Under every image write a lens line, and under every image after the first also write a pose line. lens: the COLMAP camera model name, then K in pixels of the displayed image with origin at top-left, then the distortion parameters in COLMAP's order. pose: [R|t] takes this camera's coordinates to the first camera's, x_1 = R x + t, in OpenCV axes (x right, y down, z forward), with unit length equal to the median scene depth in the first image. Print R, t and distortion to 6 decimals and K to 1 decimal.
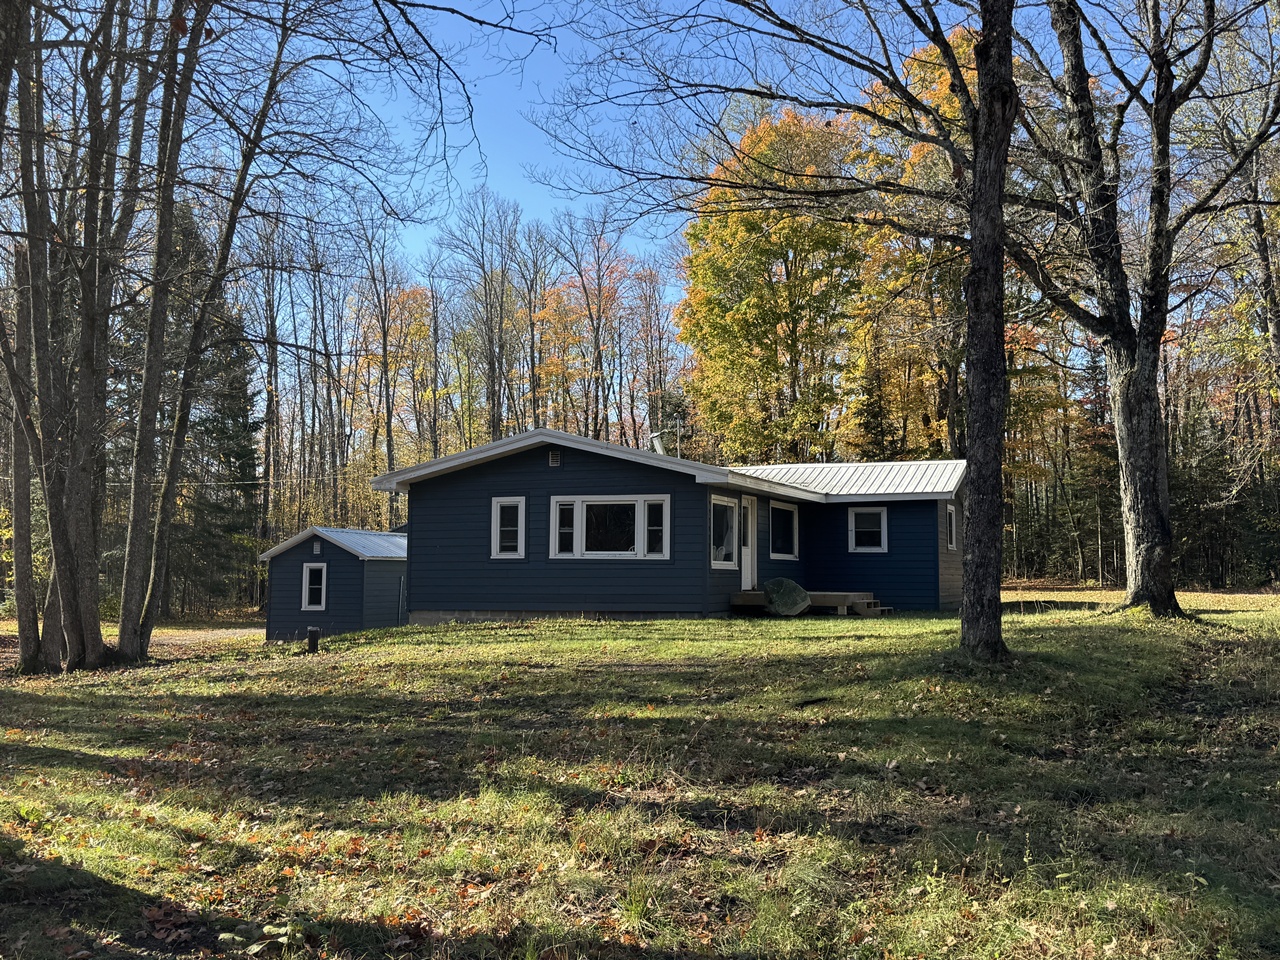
lens RADIAL K [[1236.2, 0, 640.8], [0, 1236.2, 478.9], [0, 0, 1]] dist [0.075722, 0.000000]
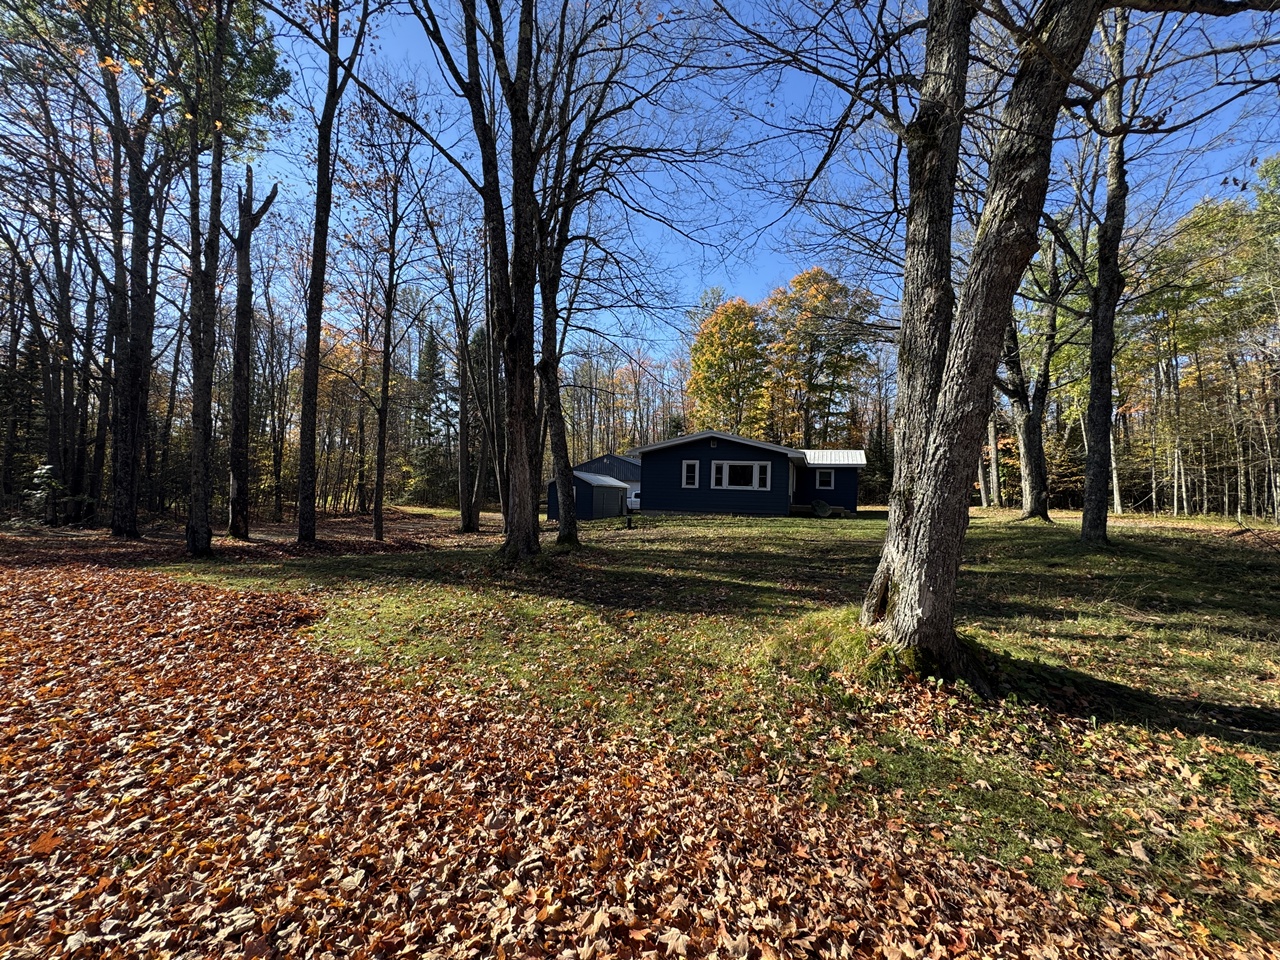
lens RADIAL K [[509.4, 0, 638.8], [0, 509.4, 481.1], [0, 0, 1]] dist [-0.000855, 0.000670]
pose [[0.995173, 0.027348, 0.094253, -0.292445], [-0.032503, 0.998034, 0.053594, 0.005750], [-0.092602, -0.056399, 0.994105, 0.093316]]
